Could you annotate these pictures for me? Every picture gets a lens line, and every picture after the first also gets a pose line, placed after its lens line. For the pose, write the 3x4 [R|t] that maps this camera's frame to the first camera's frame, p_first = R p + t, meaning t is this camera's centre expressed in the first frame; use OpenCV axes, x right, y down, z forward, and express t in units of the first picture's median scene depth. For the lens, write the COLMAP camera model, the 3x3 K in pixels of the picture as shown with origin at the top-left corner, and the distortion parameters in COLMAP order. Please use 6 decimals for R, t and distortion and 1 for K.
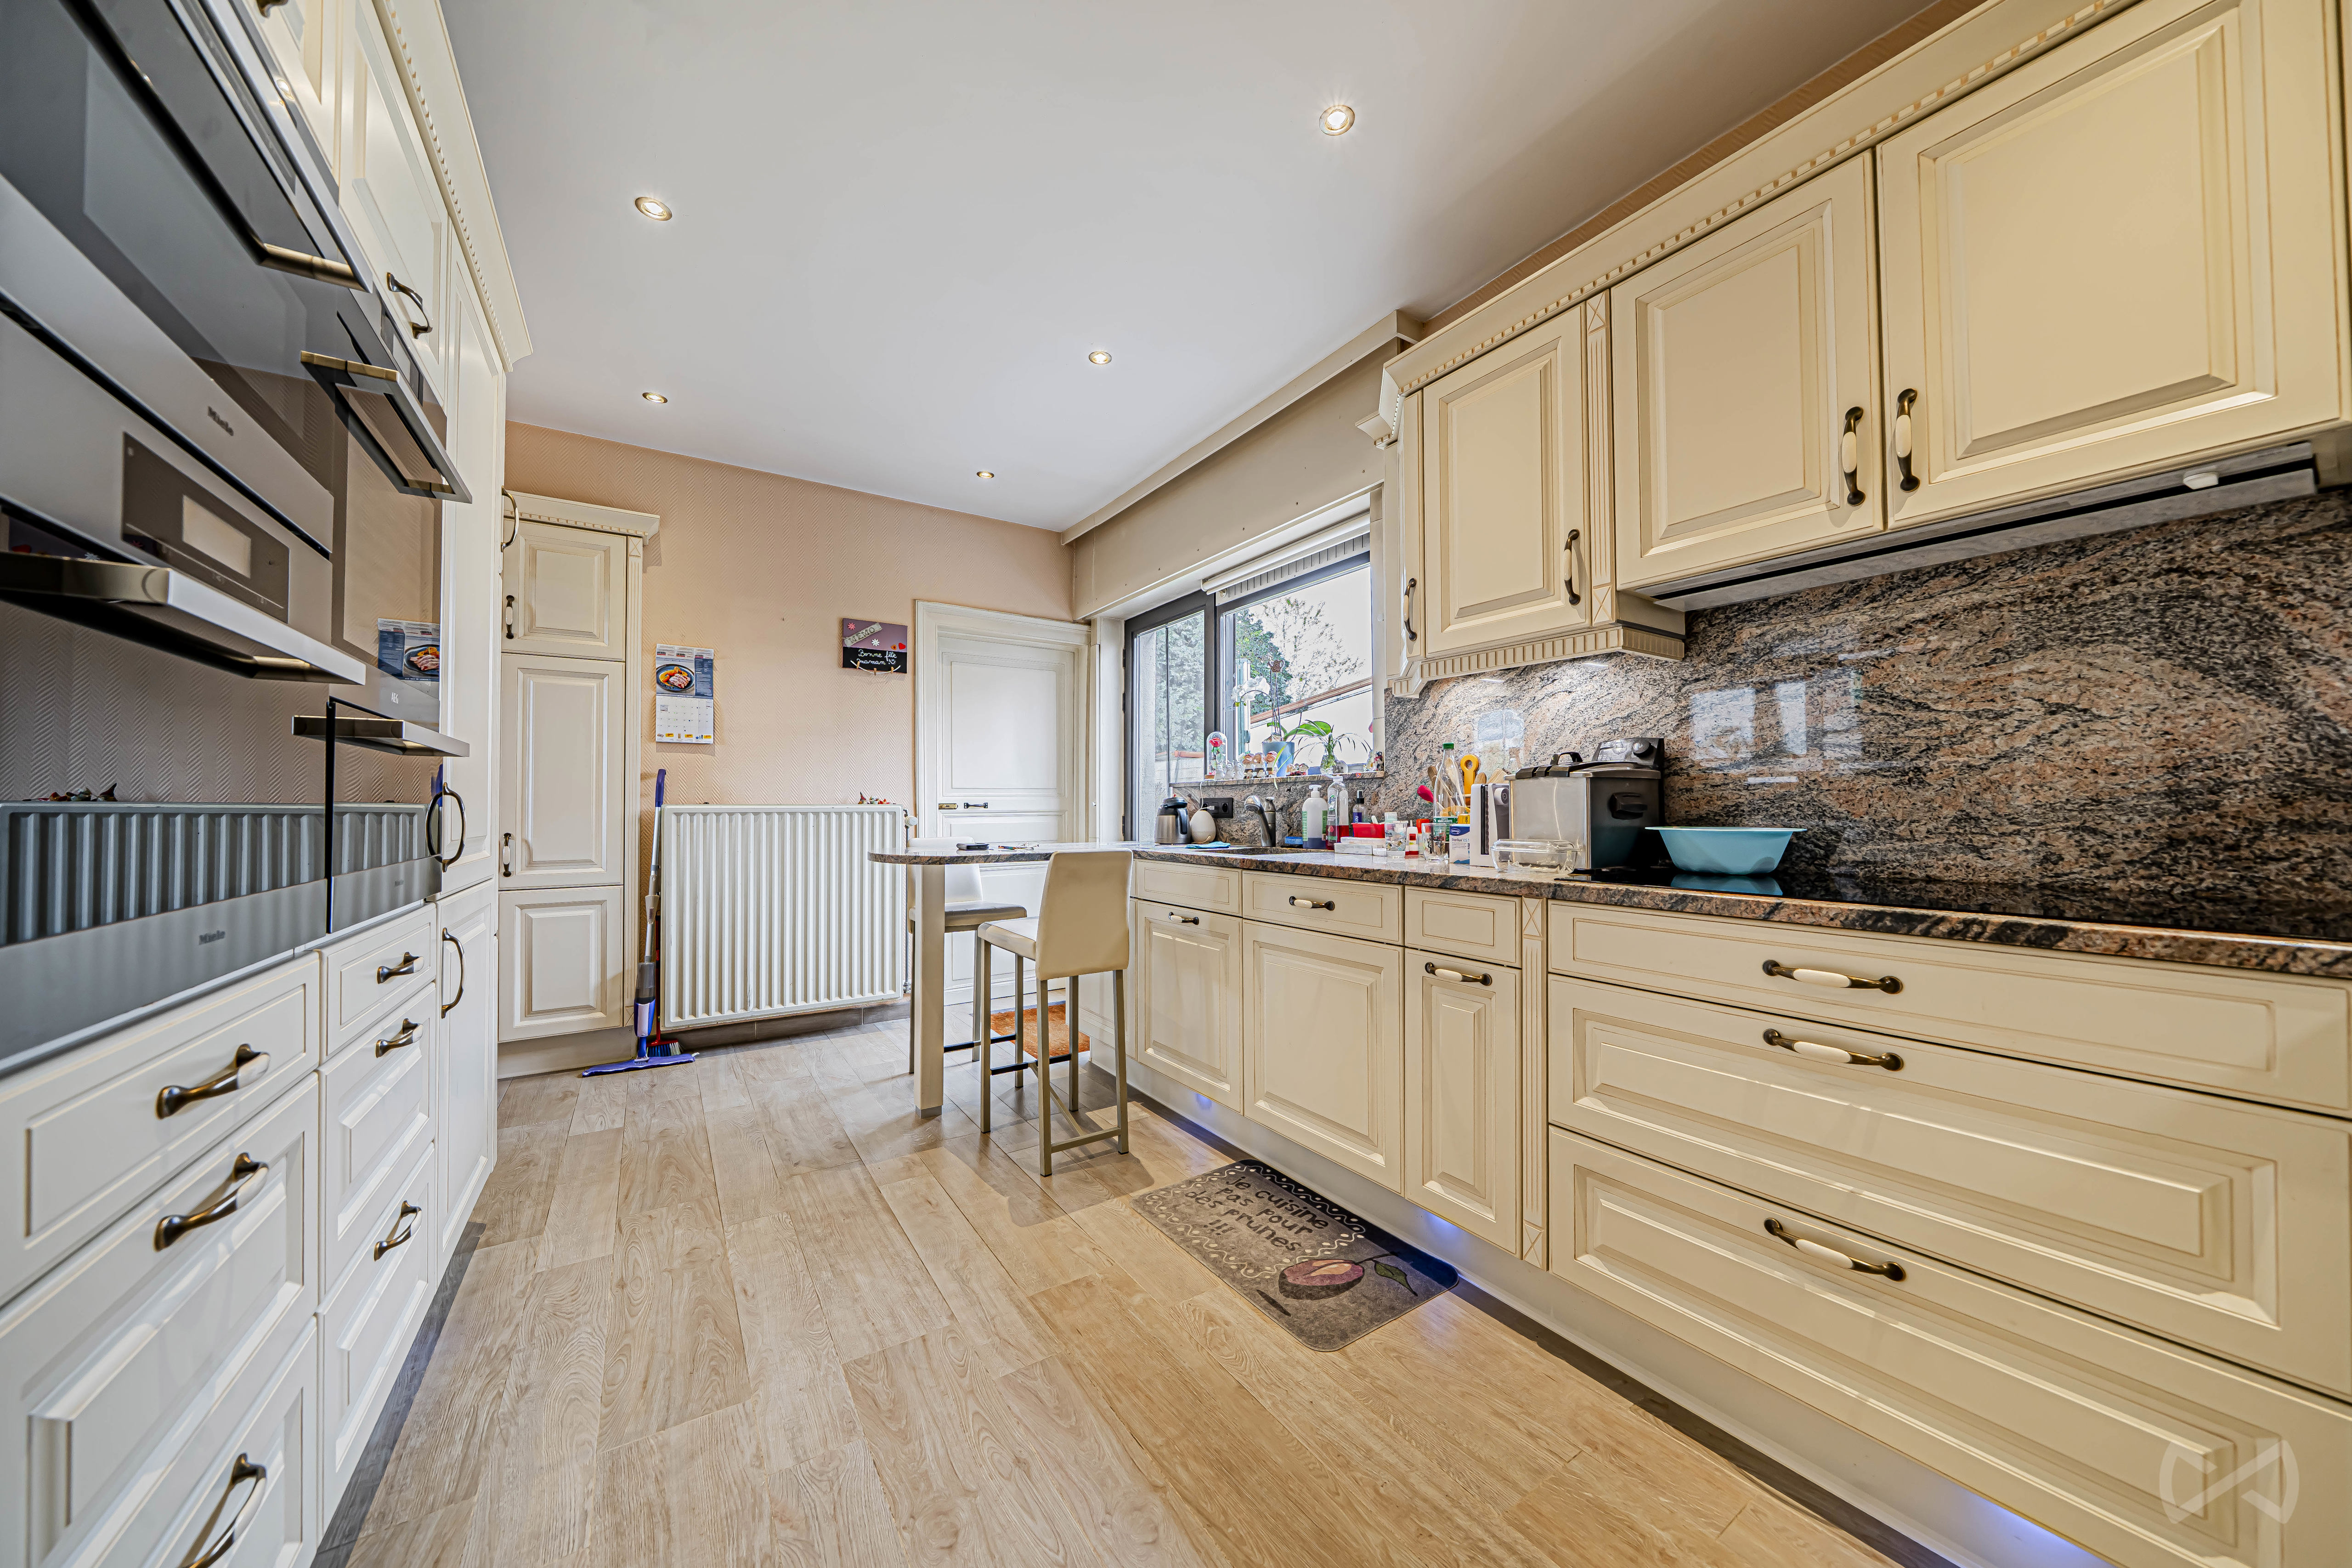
lens RADIAL K [[796.2, 0, 1193.5], [0, 796.2, 791.3], [0, 0, 1]] dist [-0.005662, -0.000090]
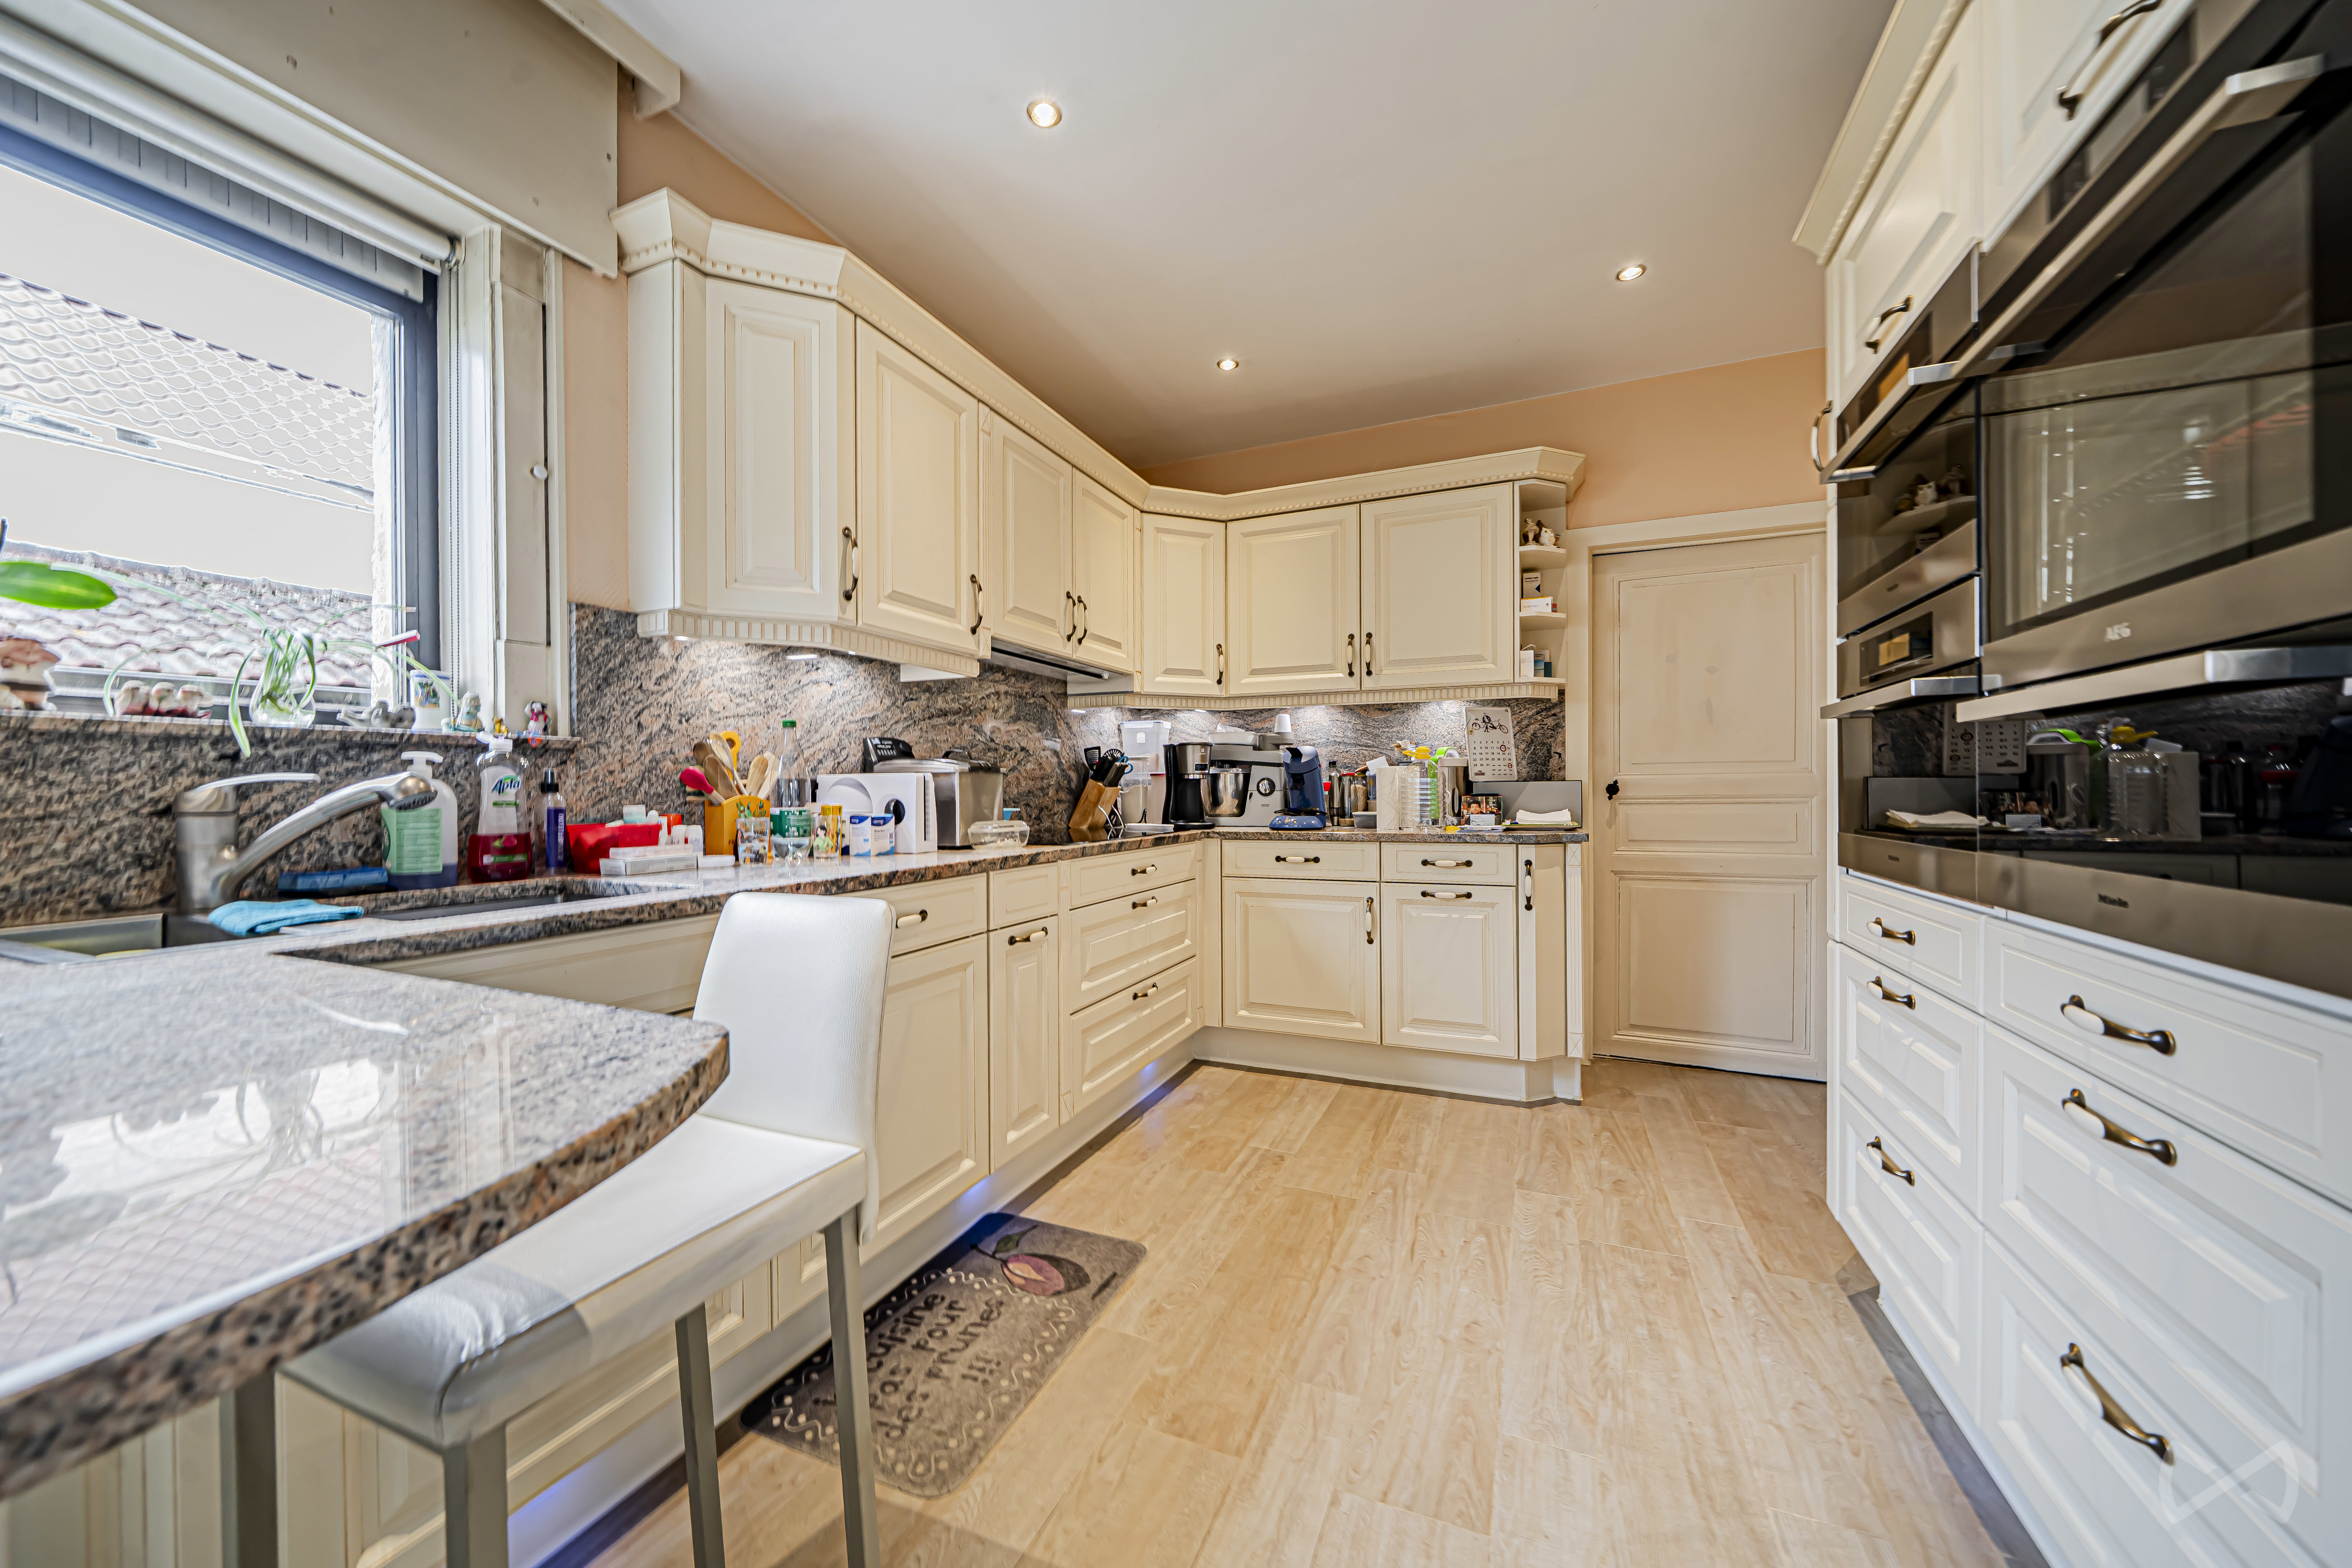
lens RADIAL K [[817.8, 0, 1195.1], [0, 817.8, 791.9], [0, 0, 1]] dist [-0.005225, -0.000105]
pose [[-0.543441, 0.003886, 0.839439, -0.783430], [-0.010148, 0.999886, -0.011198, 0.024874], [-0.839386, -0.014604, -0.543339, 1.383852]]
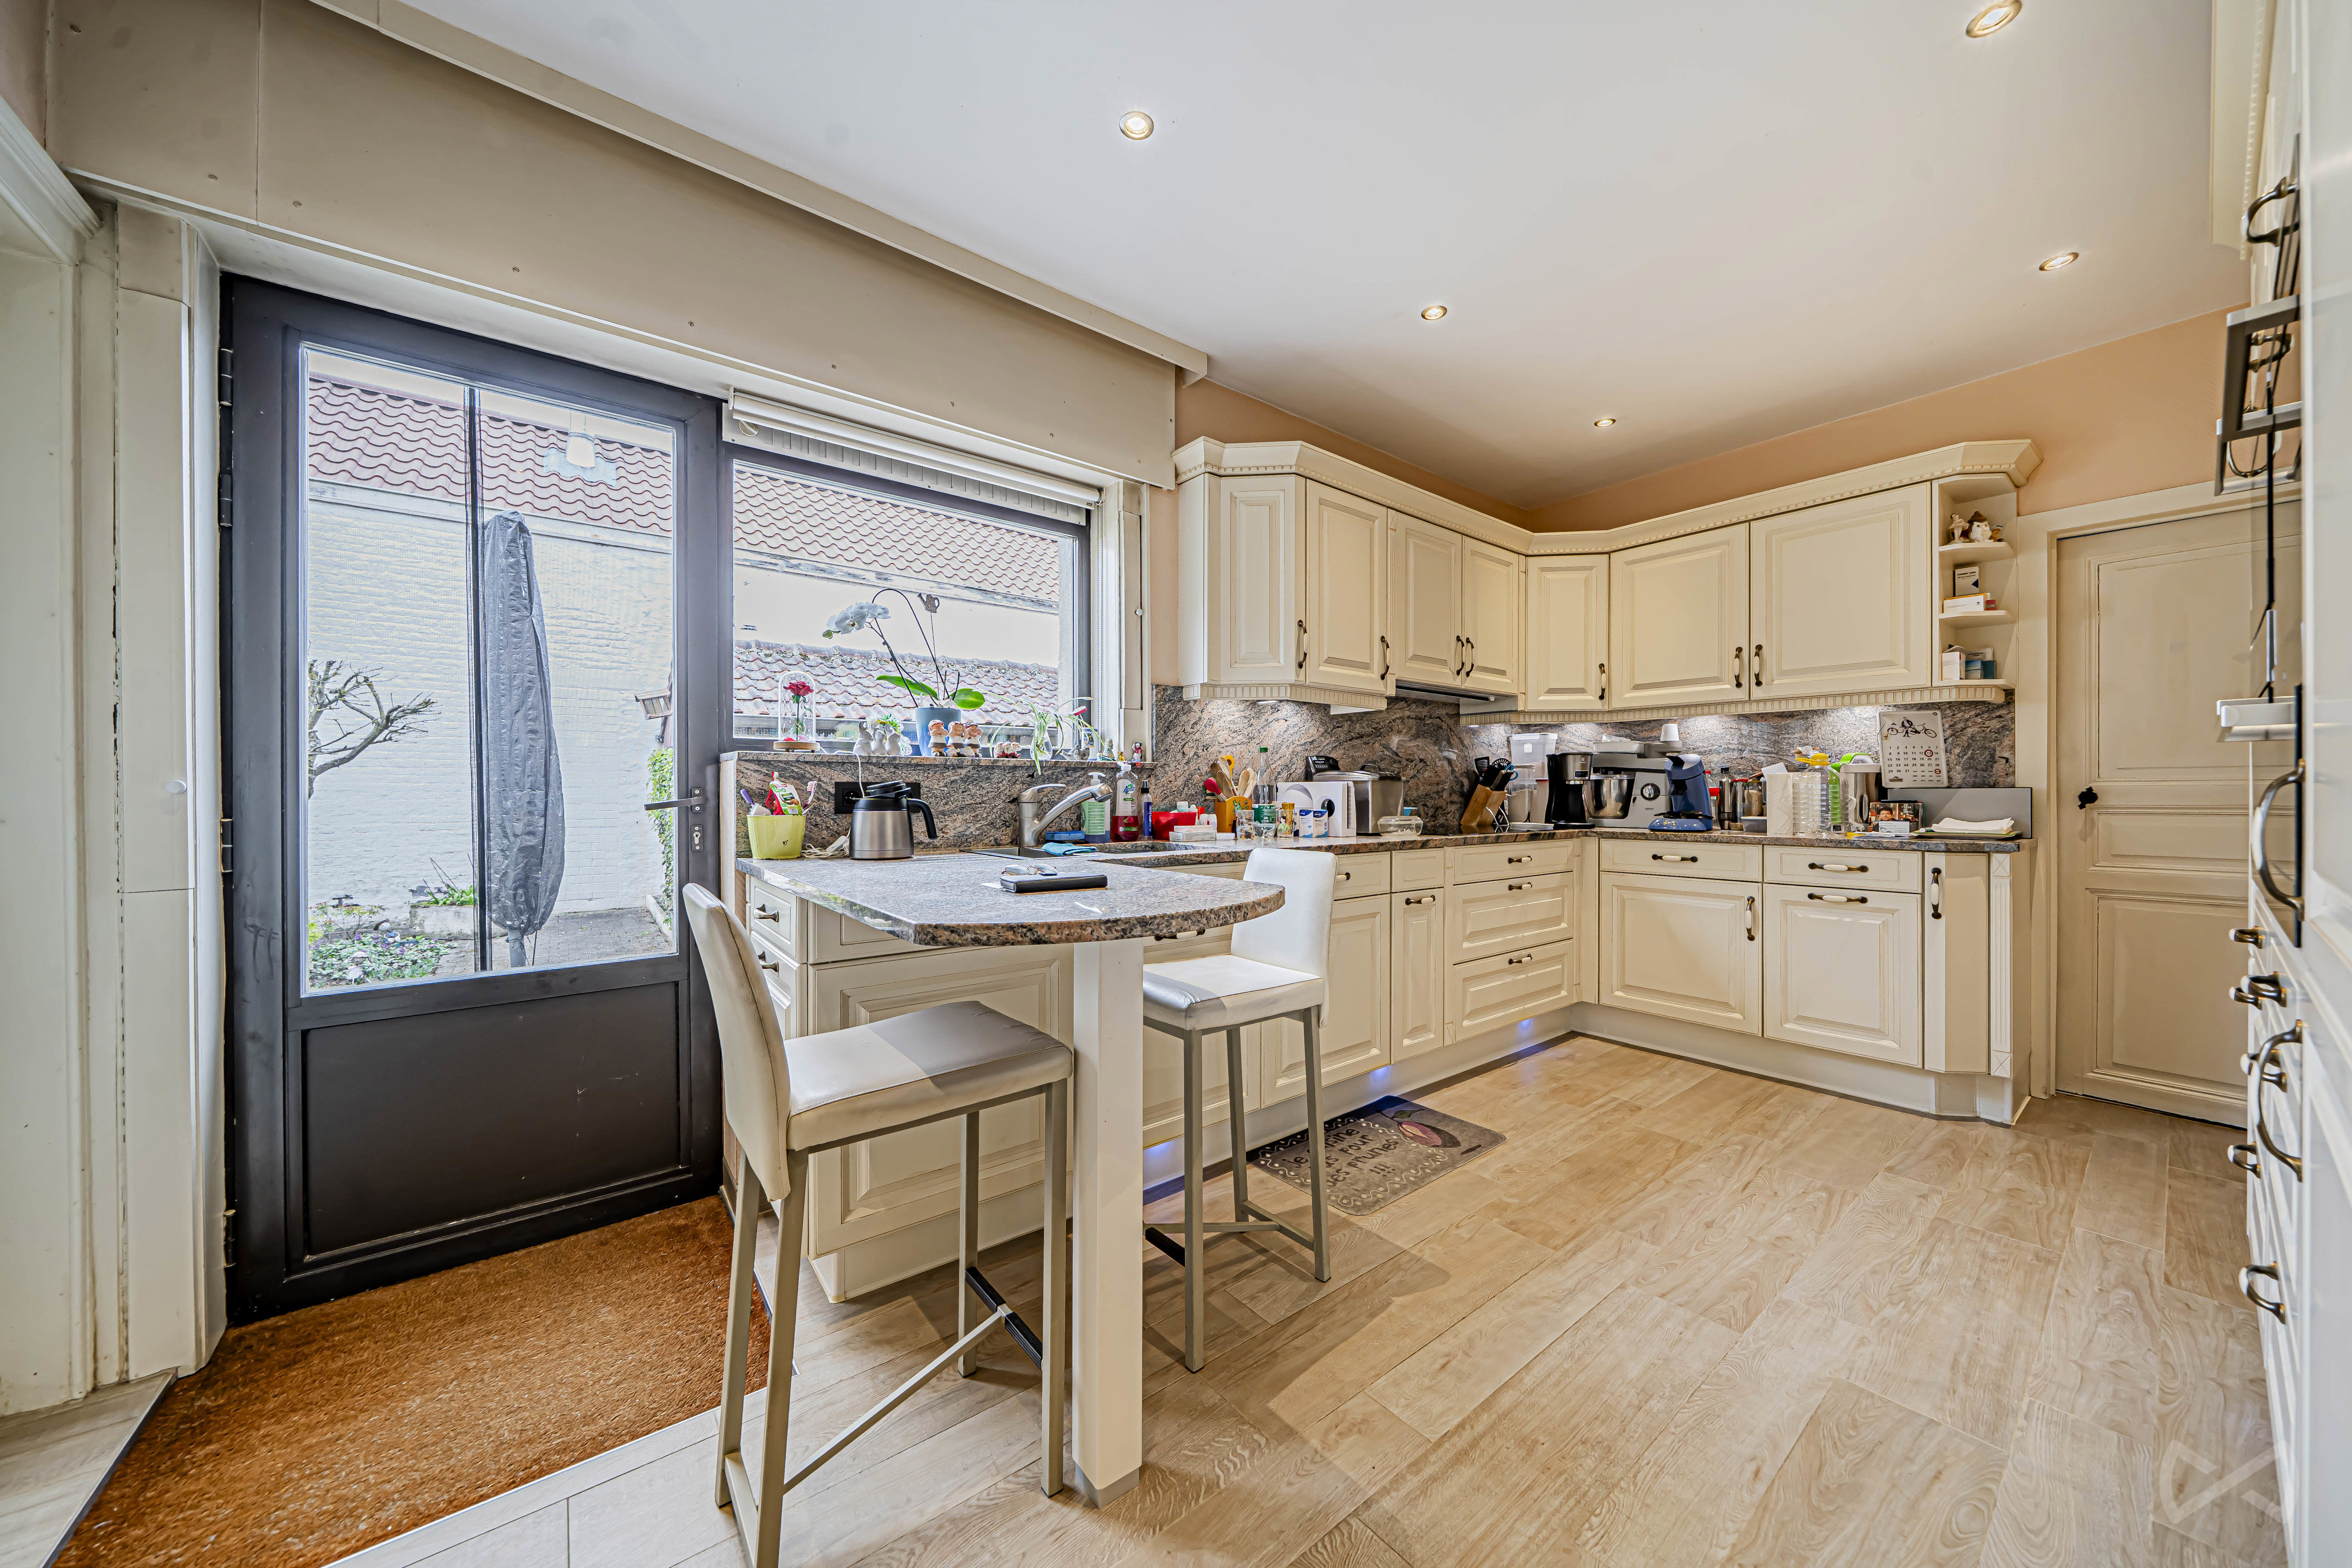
lens RADIAL K [[796.2, 0, 1193.5], [0, 796.2, 791.3], [0, 0, 1]] dist [-0.005662, -0.000090]
pose [[-0.074032, 0.003958, 0.997248, -1.191500], [-0.022104, 0.999740, -0.005609, 0.025581], [-0.997011, -0.022459, -0.073925, 1.508387]]
